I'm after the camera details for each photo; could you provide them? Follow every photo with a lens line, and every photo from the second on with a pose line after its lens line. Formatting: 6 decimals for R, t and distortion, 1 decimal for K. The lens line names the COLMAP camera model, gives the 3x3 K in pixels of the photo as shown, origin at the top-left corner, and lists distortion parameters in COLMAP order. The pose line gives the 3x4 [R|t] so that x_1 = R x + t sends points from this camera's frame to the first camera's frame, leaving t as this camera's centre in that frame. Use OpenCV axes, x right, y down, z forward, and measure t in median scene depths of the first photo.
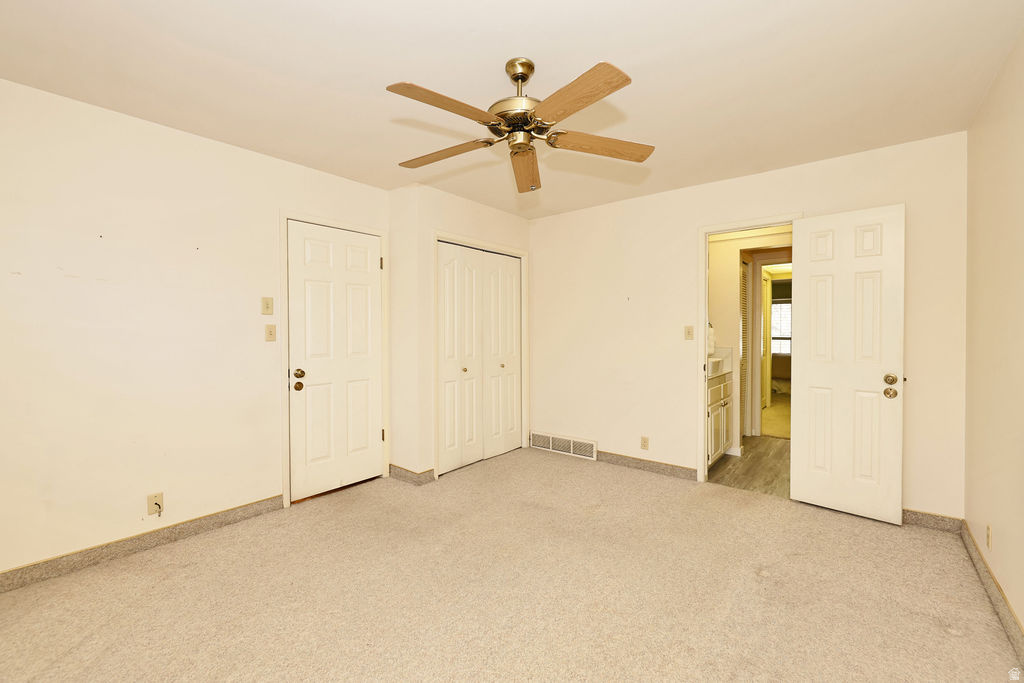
lens RADIAL K [[425.8, 0, 513.2], [0, 425.8, 332.7], [0, 0, 1]] dist [0.000362, -0.003773]
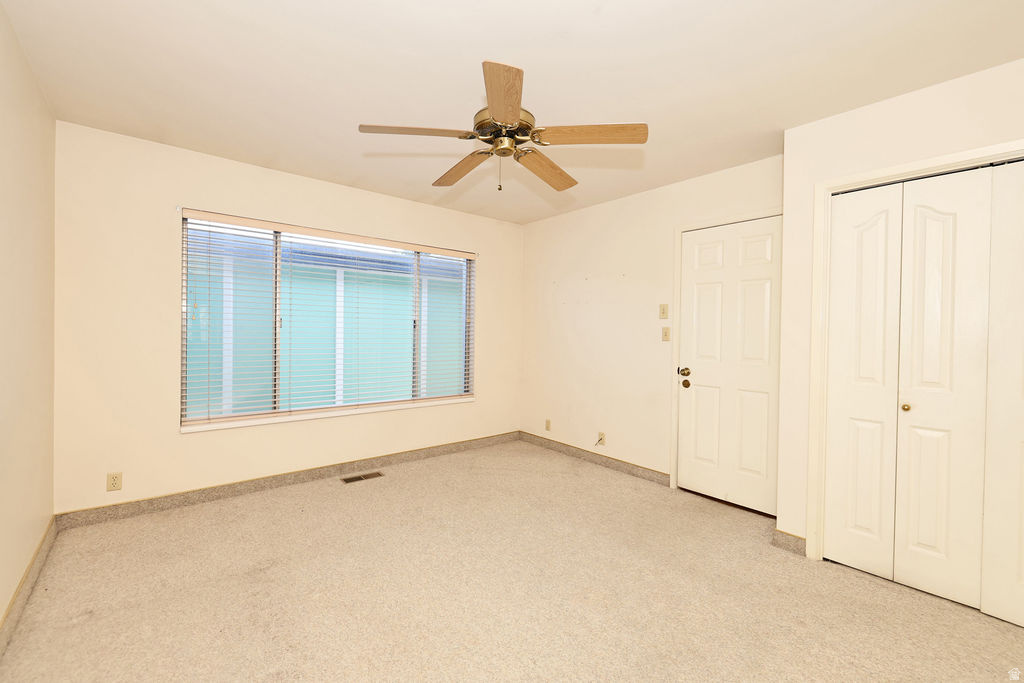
lens RADIAL K [[425.8, 0, 513.2], [0, 425.8, 332.7], [0, 0, 1]] dist [0.000362, -0.003773]
pose [[-0.171880, 0.006639, -0.985096, 0.677697], [-0.023428, 0.999667, 0.010824, -0.006401], [0.984839, 0.024939, -0.171667, 0.790382]]
